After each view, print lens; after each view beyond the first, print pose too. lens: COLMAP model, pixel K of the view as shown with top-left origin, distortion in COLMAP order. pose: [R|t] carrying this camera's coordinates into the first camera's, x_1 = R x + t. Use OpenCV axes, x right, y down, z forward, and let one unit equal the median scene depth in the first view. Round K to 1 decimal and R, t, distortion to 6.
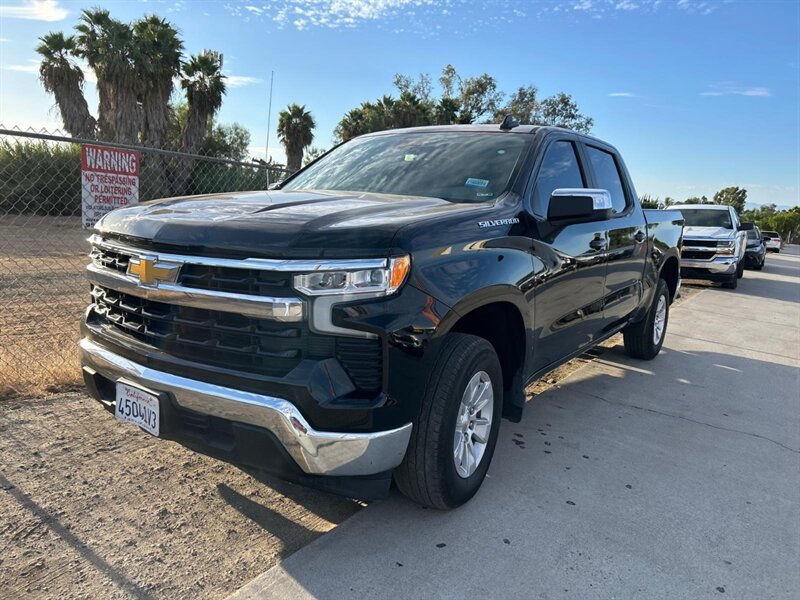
lens RADIAL K [[605.1, 0, 394.3], [0, 605.1, 298.8], [0, 0, 1]] dist [0.050427, -0.056407]
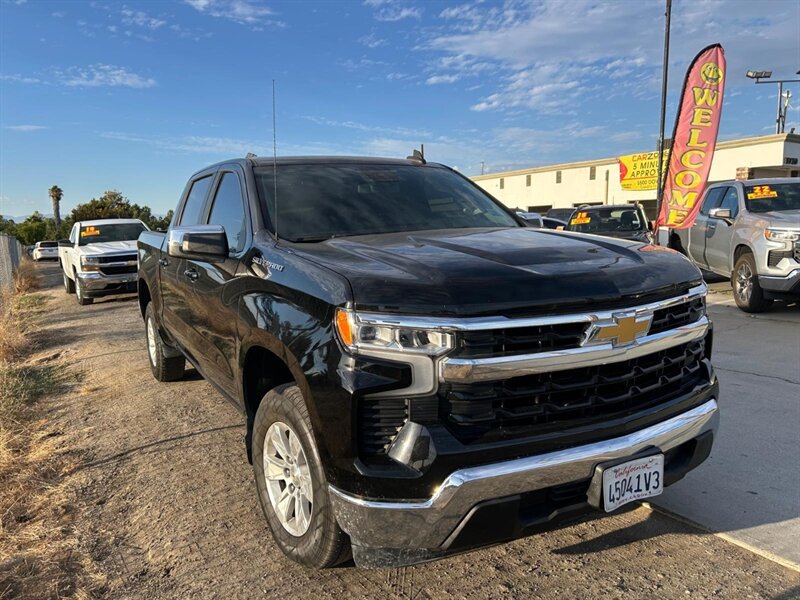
lens RADIAL K [[605.1, 0, 396.2], [0, 605.1, 303.6], [0, 0, 1]] dist [0.050427, -0.056407]
pose [[0.421937, -0.184836, 0.887584, -1.034127], [0.191727, 0.975047, 0.111907, -0.192413], [-0.886121, 0.122956, 0.446846, 0.685496]]
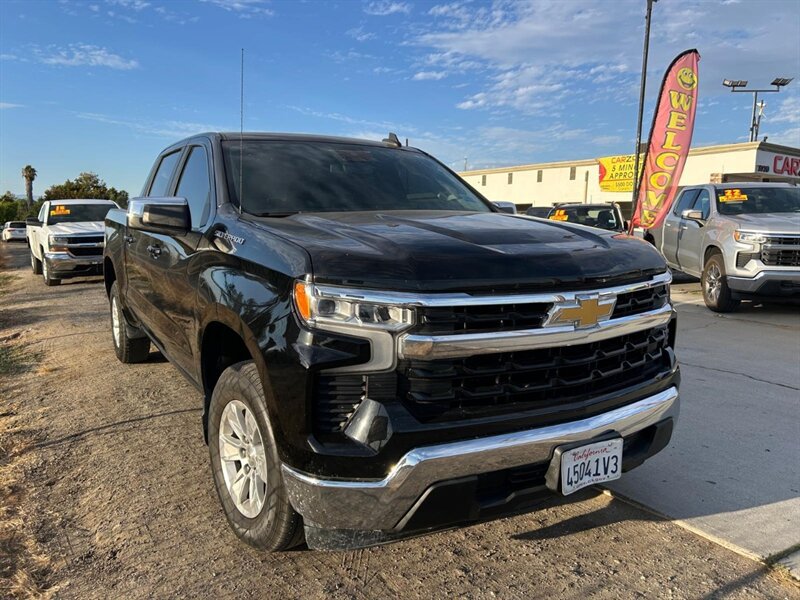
lens RADIAL K [[605.1, 0, 406.2], [0, 605.1, 295.0], [0, 0, 1]] dist [0.050427, -0.056407]
pose [[0.383734, -0.168536, 0.907934, -1.014996], [0.156769, 0.980822, 0.115808, -0.166575], [-0.910039, 0.097896, 0.402796, 0.676034]]
